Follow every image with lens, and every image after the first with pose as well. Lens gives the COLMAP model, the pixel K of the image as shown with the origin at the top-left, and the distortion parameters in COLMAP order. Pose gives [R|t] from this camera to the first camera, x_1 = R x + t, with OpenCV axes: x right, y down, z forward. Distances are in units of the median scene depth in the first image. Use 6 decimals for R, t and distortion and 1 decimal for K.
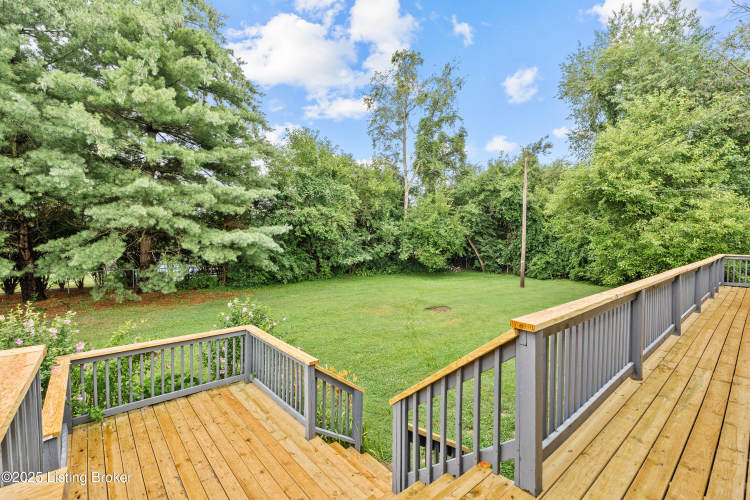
lens RADIAL K [[336.0, 0, 371.9], [0, 336.0, 252.7], [0, 0, 1]] dist [0.000430, -0.000380]
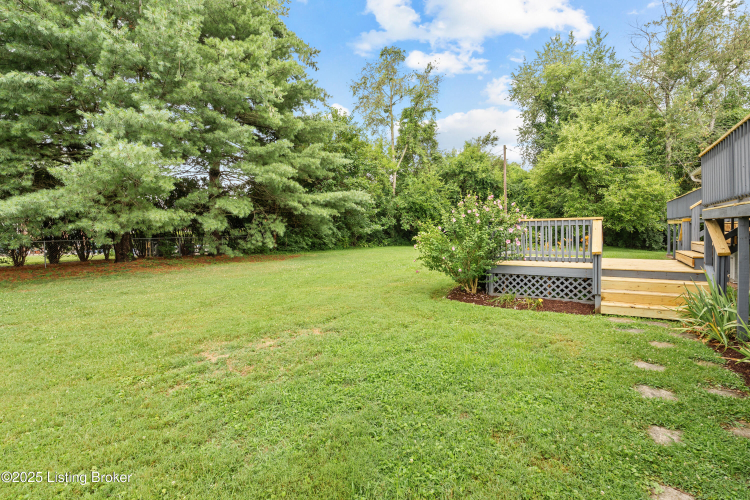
lens RADIAL K [[344.4, 0, 376.2], [0, 344.4, 241.9], [0, 0, 1]] dist [-0.000660, -0.000083]
pose [[0.962513, -0.028473, 0.269737, -0.444747], [0.032167, 0.999439, -0.009283, 0.094797], [-0.269322, 0.017611, 0.962889, -0.136495]]
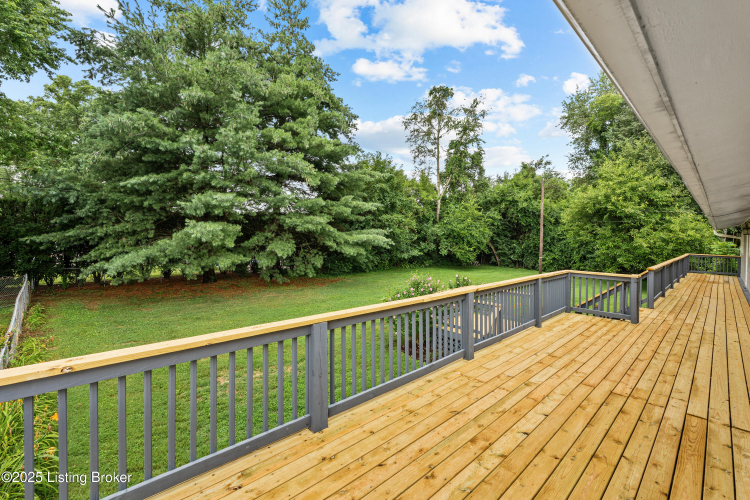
lens RADIAL K [[332.0, 0, 372.5], [0, 332.0, 240.3], [0, 0, 1]] dist [0.000457, 0.000213]
pose [[0.998434, 0.014135, 0.054122, -0.329456], [-0.012770, 0.999594, -0.025478, 0.000686], [-0.054460, 0.024747, 0.998209, -0.302900]]
